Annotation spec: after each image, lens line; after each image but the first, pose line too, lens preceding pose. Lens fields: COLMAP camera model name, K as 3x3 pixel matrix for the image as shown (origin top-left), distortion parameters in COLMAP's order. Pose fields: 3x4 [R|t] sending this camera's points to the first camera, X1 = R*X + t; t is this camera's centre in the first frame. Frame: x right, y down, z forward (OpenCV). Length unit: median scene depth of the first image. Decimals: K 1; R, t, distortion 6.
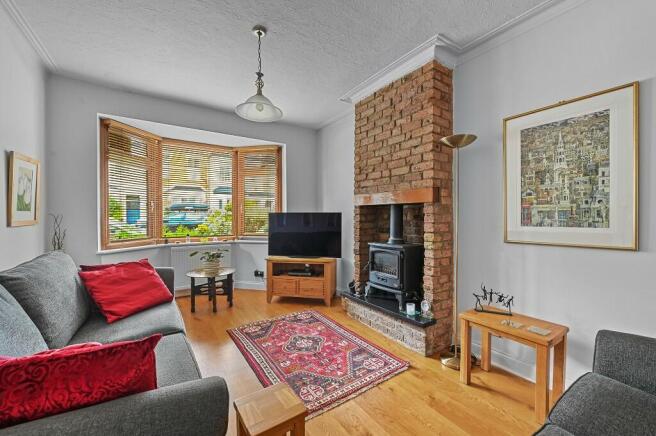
lens RADIAL K [[263.3, 0, 328.8], [0, 263.3, 216.1], [0, 0, 1]] dist [-0.002293, -0.000007]
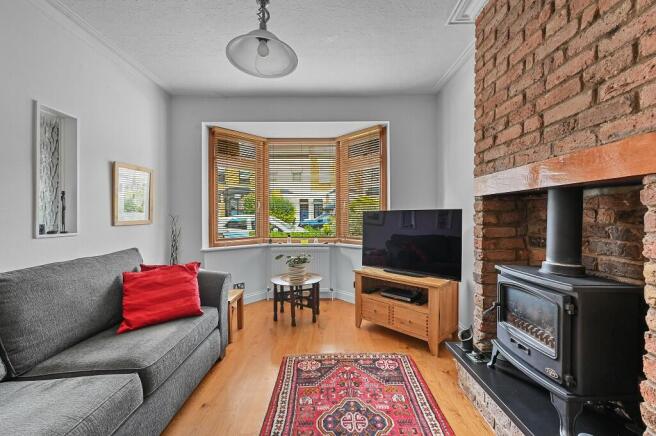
lens RADIAL K [[263.3, 0, 328.8], [0, 263.3, 216.1], [0, 0, 1]] dist [-0.002293, -0.000007]
pose [[0.830527, -0.004071, -0.556964, 0.163387], [0.005339, 0.999986, 0.000652, 0.001139], [0.556953, -0.003515, 0.830536, 0.371381]]
